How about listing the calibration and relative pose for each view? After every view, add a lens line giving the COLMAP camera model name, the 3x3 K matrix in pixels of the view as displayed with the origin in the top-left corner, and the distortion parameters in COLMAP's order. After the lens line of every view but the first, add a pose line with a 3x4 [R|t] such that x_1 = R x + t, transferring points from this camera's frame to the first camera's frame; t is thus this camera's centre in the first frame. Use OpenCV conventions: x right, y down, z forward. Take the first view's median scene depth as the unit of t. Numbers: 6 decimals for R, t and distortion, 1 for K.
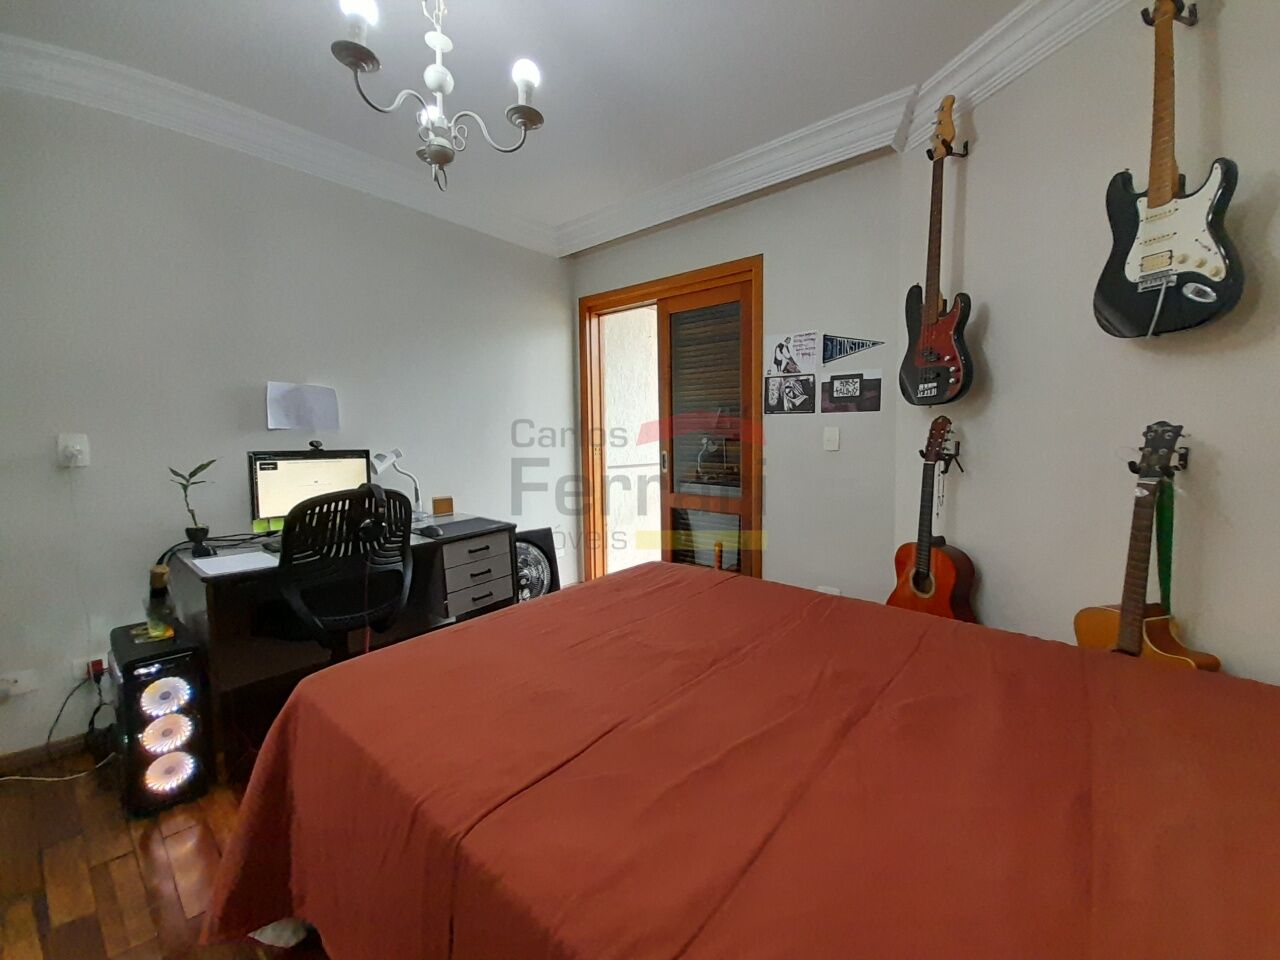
lens RADIAL K [[503.7, 0, 646.2], [0, 503.7, 473.5], [0, 0, 1]] dist [0.018904, -0.002044]
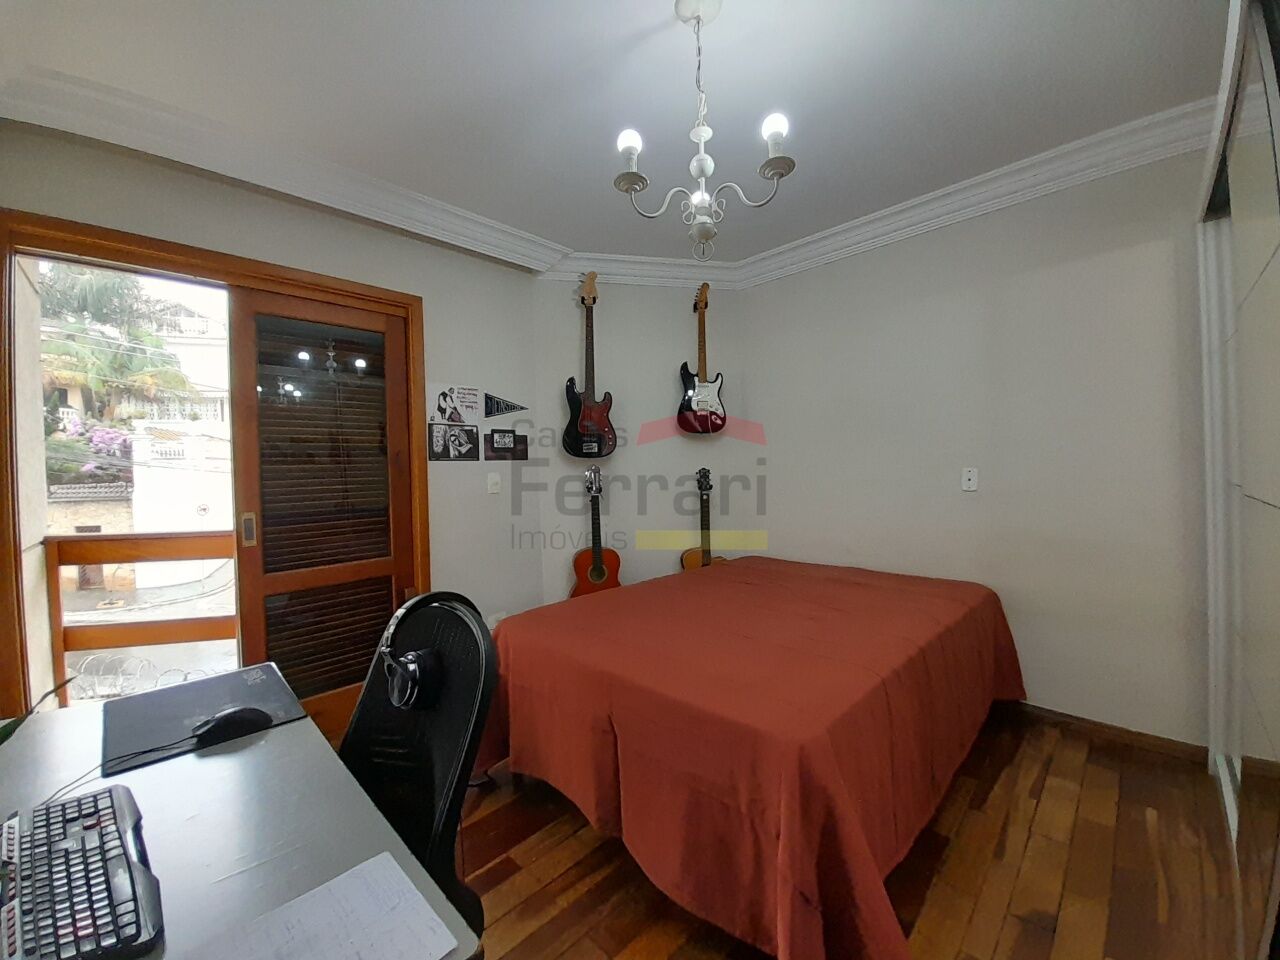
lens RADIAL K [[503.7, 0, 644.8], [0, 503.7, 477.7], [0, 0, 1]] dist [0.018904, -0.002044]
pose [[0.093687, -0.018012, 0.995439, -0.753538], [0.106111, 0.994322, 0.008005, -0.054297], [-0.989931, 0.104877, 0.095066, 0.550734]]
